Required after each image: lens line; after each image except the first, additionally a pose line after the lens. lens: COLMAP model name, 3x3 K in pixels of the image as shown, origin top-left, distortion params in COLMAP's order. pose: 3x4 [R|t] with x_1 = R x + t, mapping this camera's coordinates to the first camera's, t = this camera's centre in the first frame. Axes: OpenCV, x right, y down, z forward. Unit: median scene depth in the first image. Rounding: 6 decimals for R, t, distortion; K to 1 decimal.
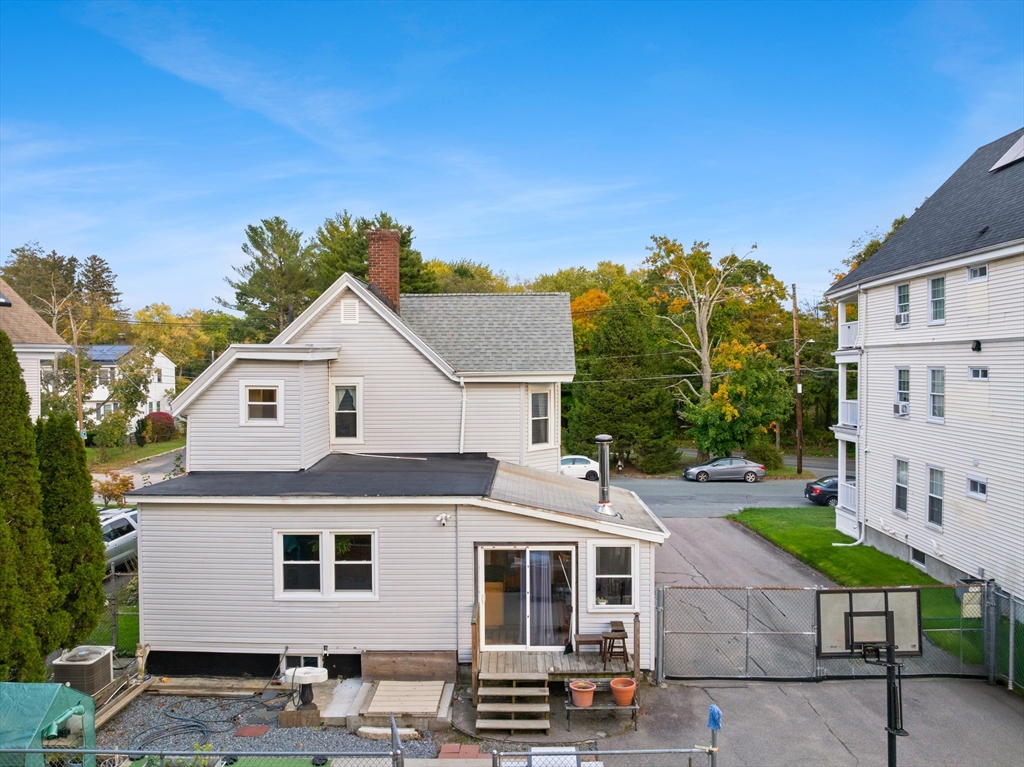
lens RADIAL K [[721.8, 0, 516.6], [0, 721.8, 381.6], [0, 0, 1]] dist [-0.058135, 0.037429]
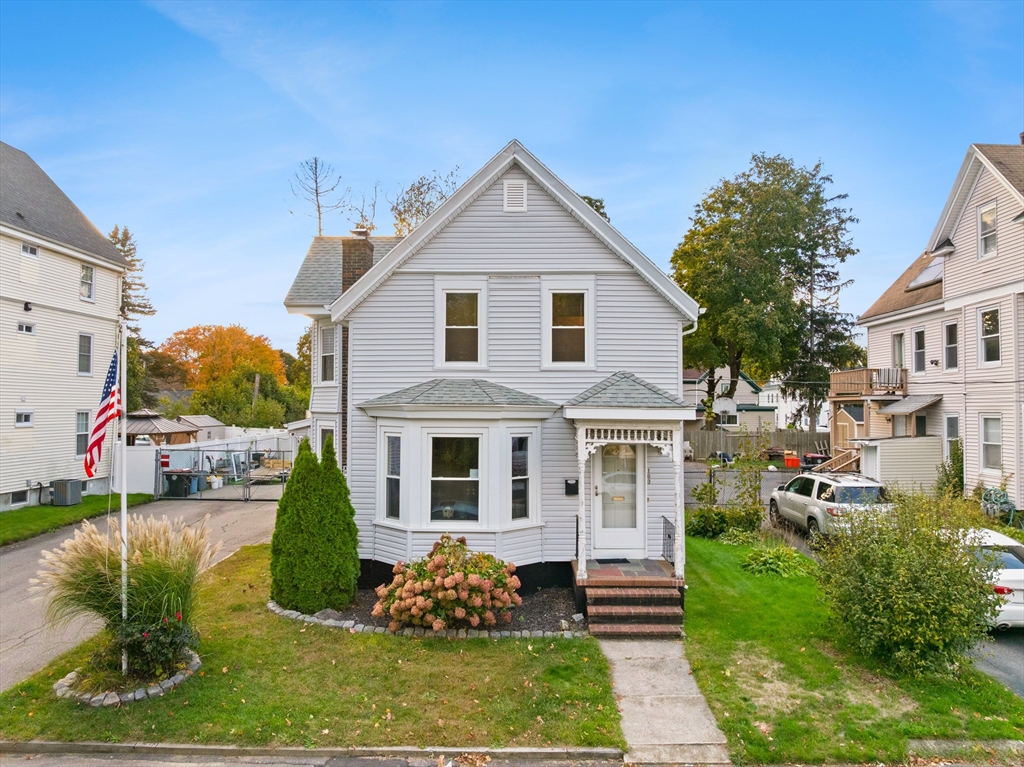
lens RADIAL K [[721.8, 0, 516.6], [0, 721.8, 381.6], [0, 0, 1]] dist [-0.058135, 0.037429]
pose [[-0.999952, 0.002263, -0.009553, -0.197681], [0.002419, 0.999864, -0.016293, 0.097079], [0.009514, -0.016315, -0.999822, 2.061842]]
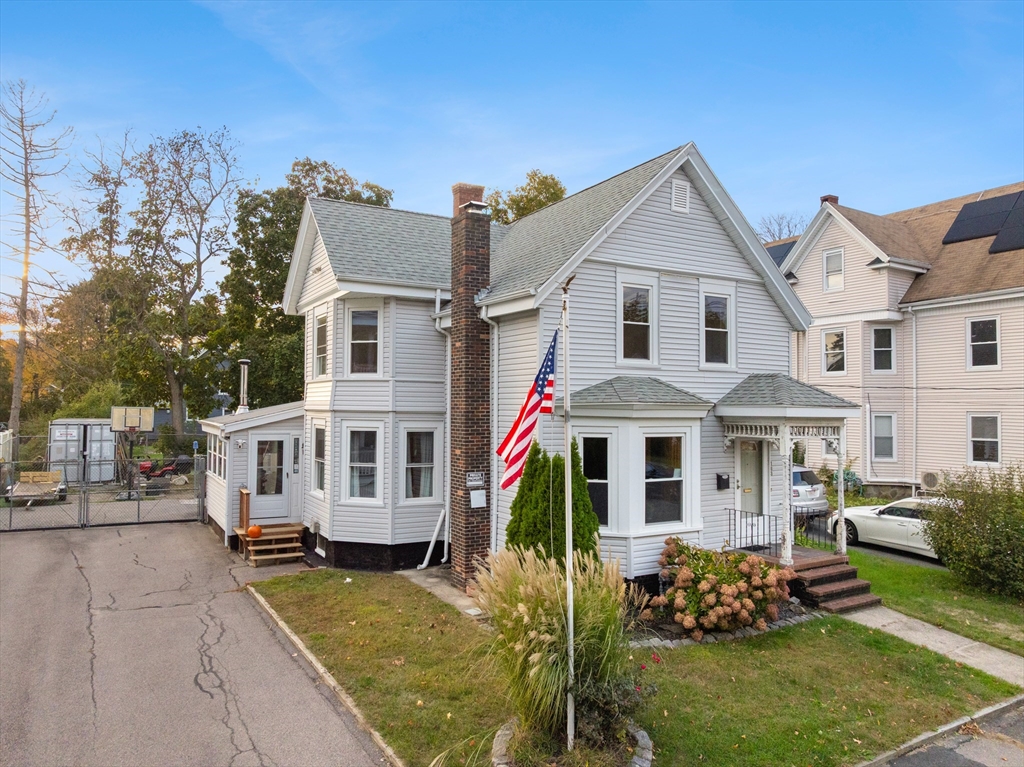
lens RADIAL K [[721.8, 0, 516.6], [0, 721.8, 381.6], [0, 0, 1]] dist [-0.058135, 0.037429]
pose [[-0.850450, -0.015307, -0.525833, 0.300583], [-0.011274, 0.999877, -0.010871, 0.096318], [0.525935, -0.003317, -0.850518, 1.879387]]
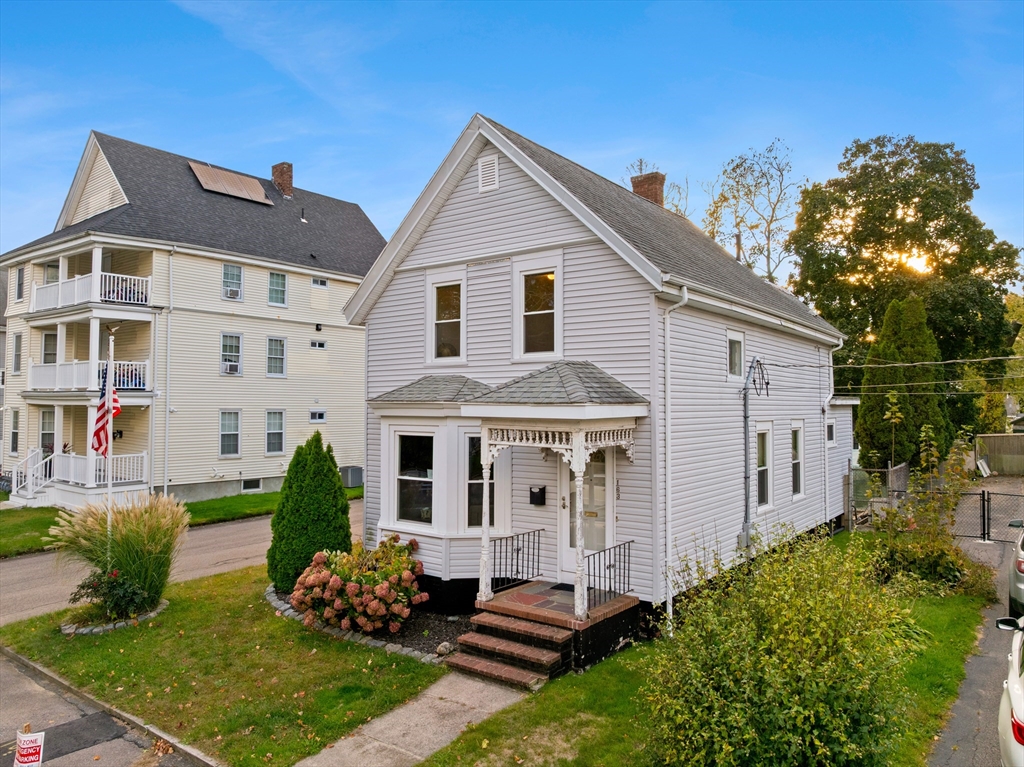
lens RADIAL K [[721.8, 0, 516.6], [0, 721.8, 381.6], [0, 0, 1]] dist [-0.058135, 0.037429]
pose [[-0.817642, 0.025057, 0.575181, -0.587340], [0.013922, 0.999621, -0.023757, 0.105679], [-0.575558, -0.011417, -0.817681, 1.872375]]
